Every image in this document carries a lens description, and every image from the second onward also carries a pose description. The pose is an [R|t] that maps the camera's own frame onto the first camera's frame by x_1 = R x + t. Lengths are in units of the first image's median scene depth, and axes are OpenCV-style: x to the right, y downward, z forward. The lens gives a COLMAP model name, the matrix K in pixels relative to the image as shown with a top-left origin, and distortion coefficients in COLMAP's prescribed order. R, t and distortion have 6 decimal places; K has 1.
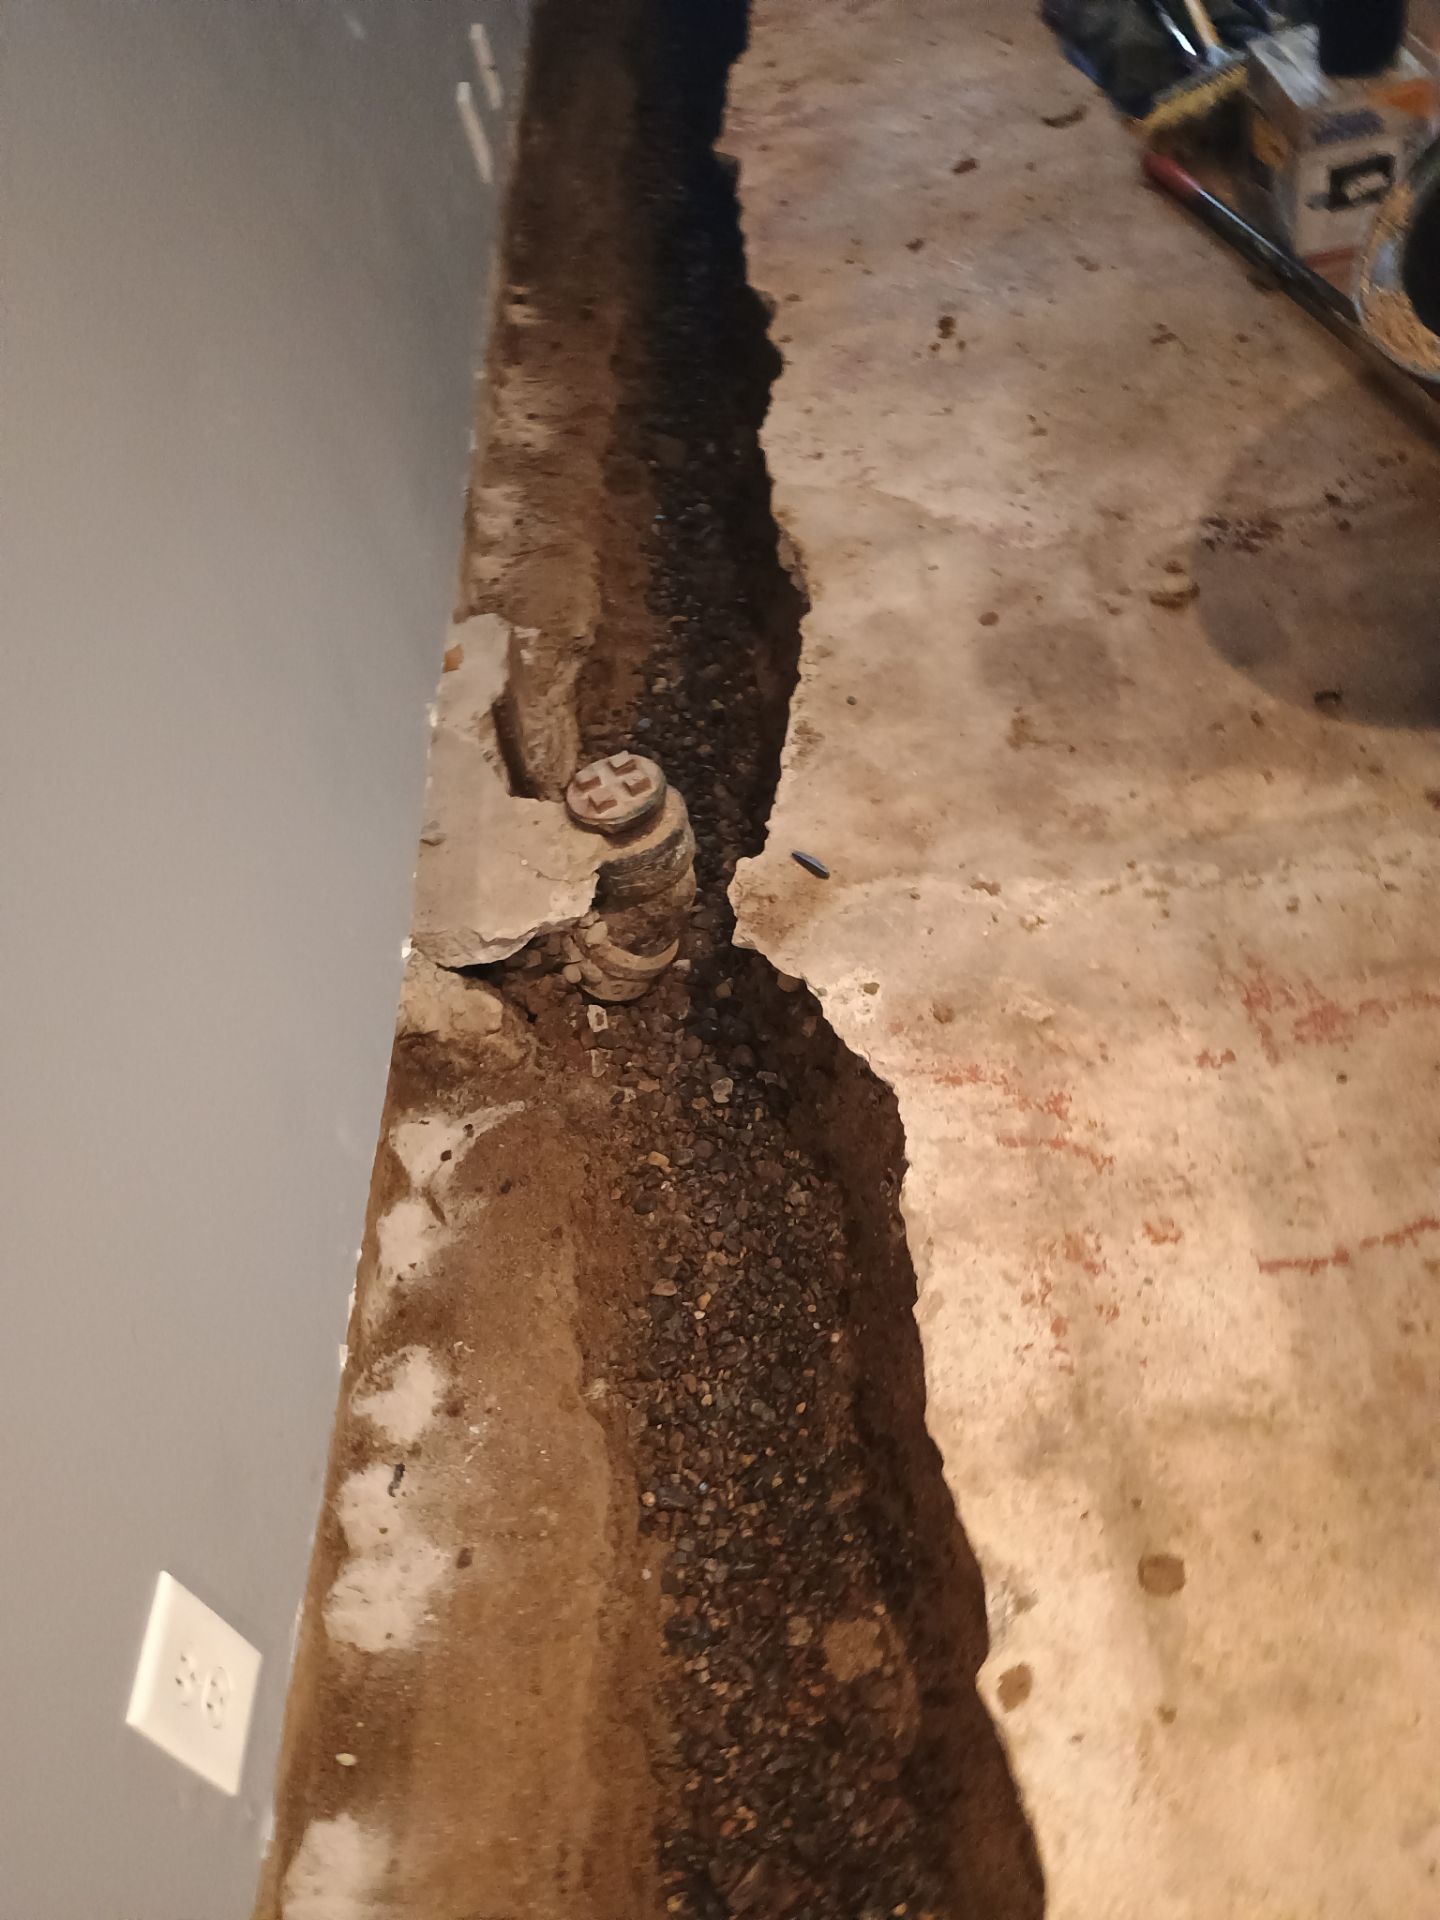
lens RADIAL K [[1647.9, 0, 759.0], [0, 1647.9, 959.6], [0, 0, 1]] dist [0.061999, -0.079969]
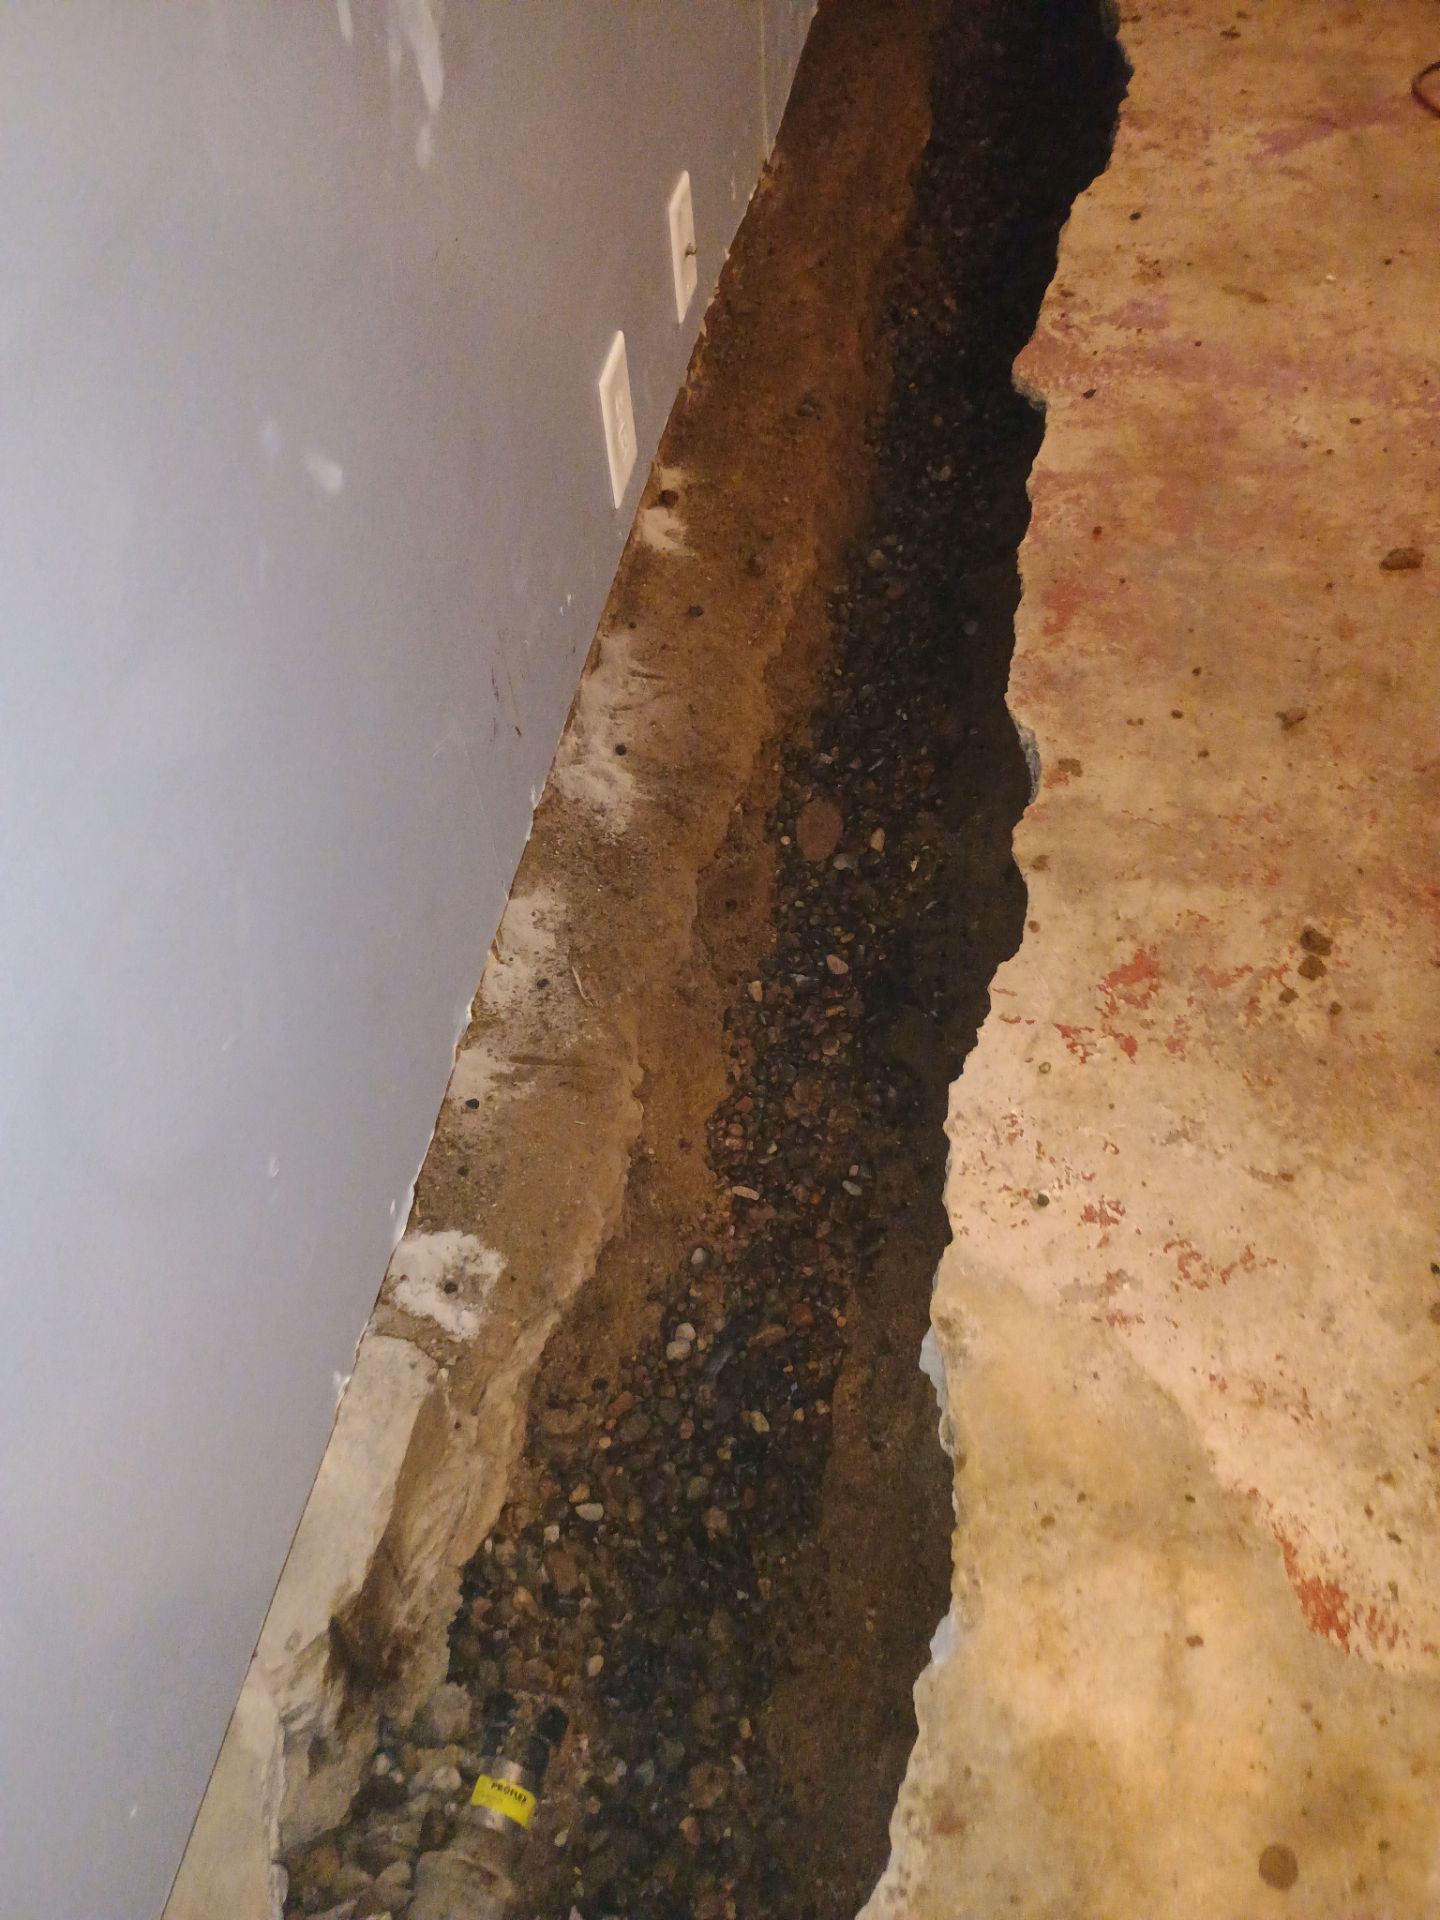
lens RADIAL K [[1647.9, 0, 731.4], [0, 1647.9, 1035.1], [0, 0, 1]] dist [0.061999, -0.079969]
pose [[0.961589, 0.274327, -0.009571, -0.102942], [-0.270604, 0.953234, 0.134605, -0.554183], [0.046050, -0.126845, 0.990853, 0.607109]]
